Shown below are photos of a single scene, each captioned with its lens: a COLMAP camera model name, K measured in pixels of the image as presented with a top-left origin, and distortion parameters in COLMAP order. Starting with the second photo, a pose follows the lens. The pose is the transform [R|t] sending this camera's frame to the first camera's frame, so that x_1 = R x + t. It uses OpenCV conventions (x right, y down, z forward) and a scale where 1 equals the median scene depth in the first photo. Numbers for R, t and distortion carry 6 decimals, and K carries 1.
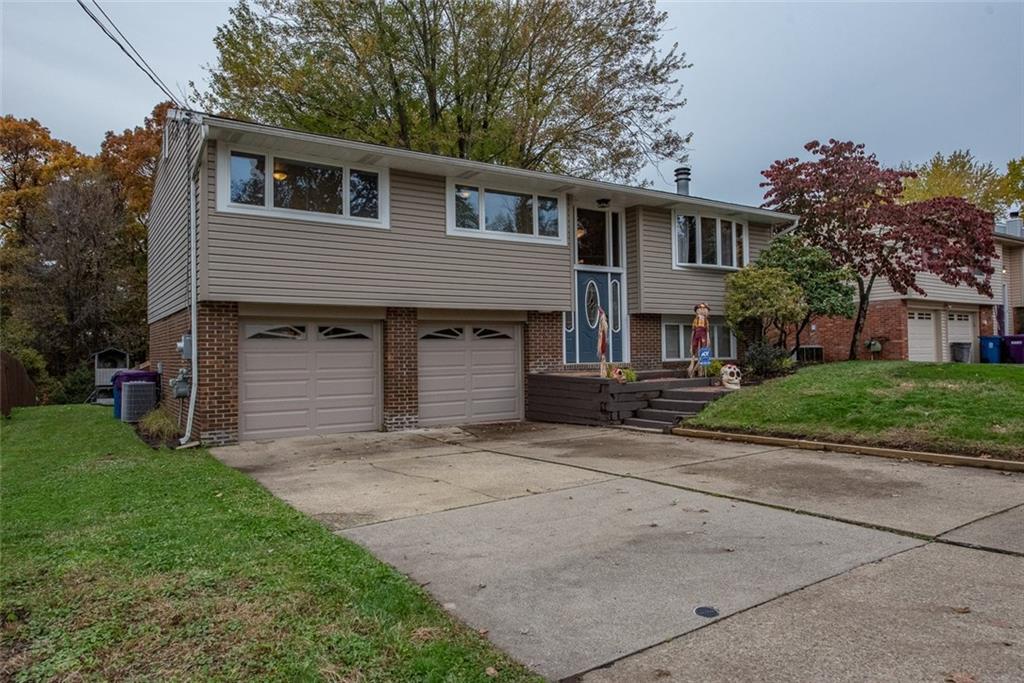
lens RADIAL K [[675.7, 0, 514.9], [0, 675.7, 341.1], [0, 0, 1]] dist [-0.001695, 0.000008]
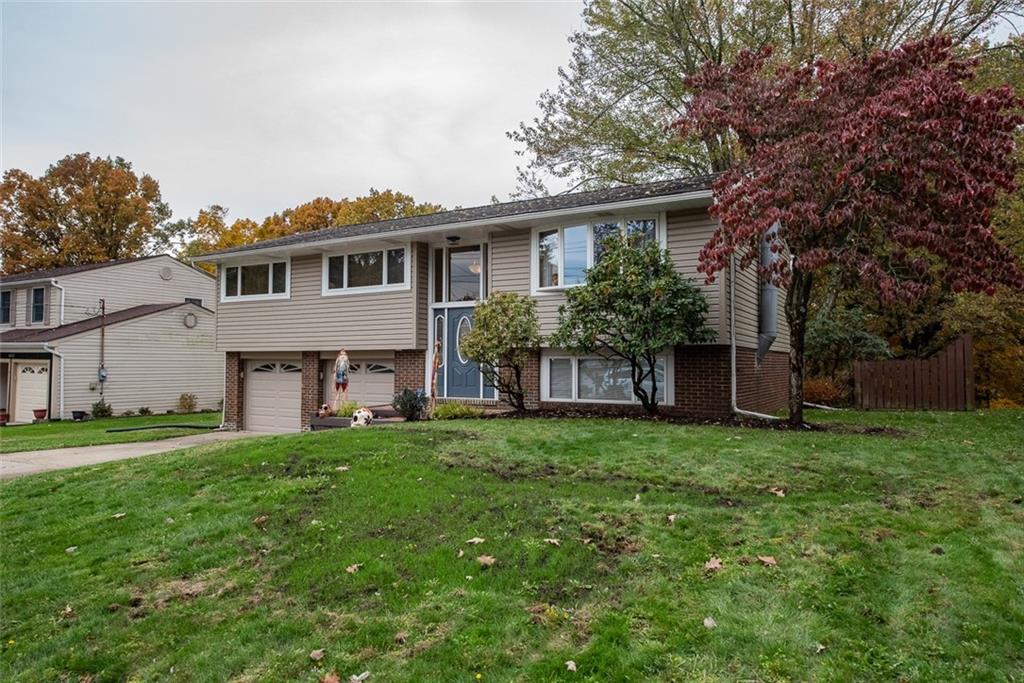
lens RADIAL K [[675.7, 0, 513.1], [0, 675.7, 344.0], [0, 0, 1]] dist [-0.001695, 0.000008]
pose [[0.431066, -0.016471, -0.902170, 1.289042], [0.005191, 0.999862, -0.015774, -0.038718], [0.902306, 0.002117, 0.431092, 0.768086]]
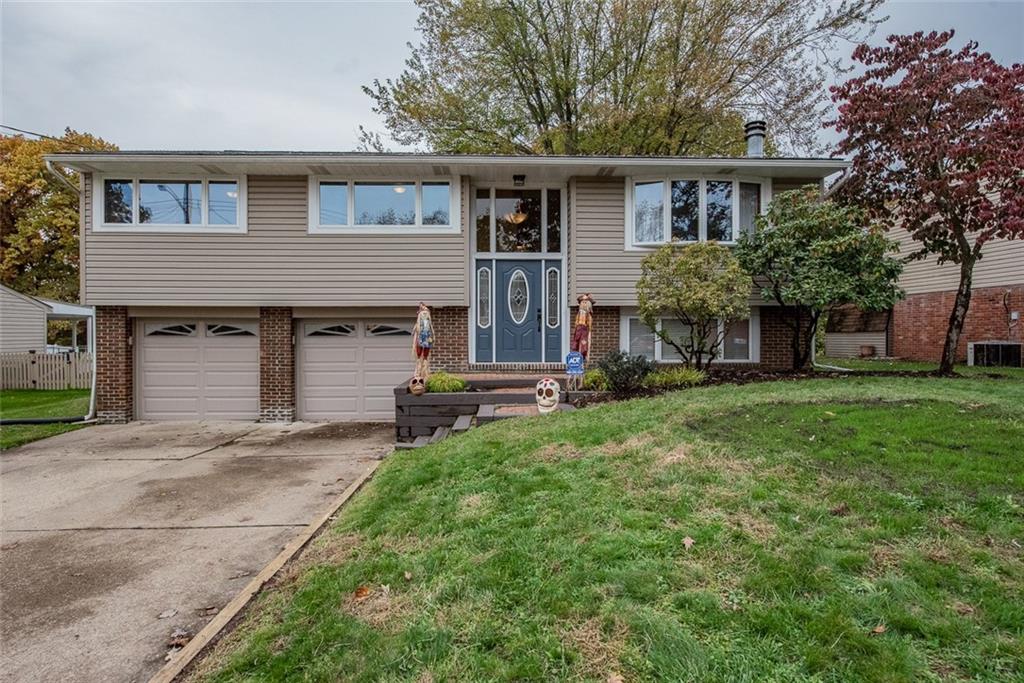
lens RADIAL K [[536.8, 0, 512.4], [0, 536.8, 343.7], [0, 0, 1]] dist [-0.000068, -0.000575]
pose [[0.846997, 0.024123, -0.531049, 0.591388], [-0.001627, 0.999083, 0.042788, -0.027987], [0.531594, -0.035378, 0.846260, 0.481751]]
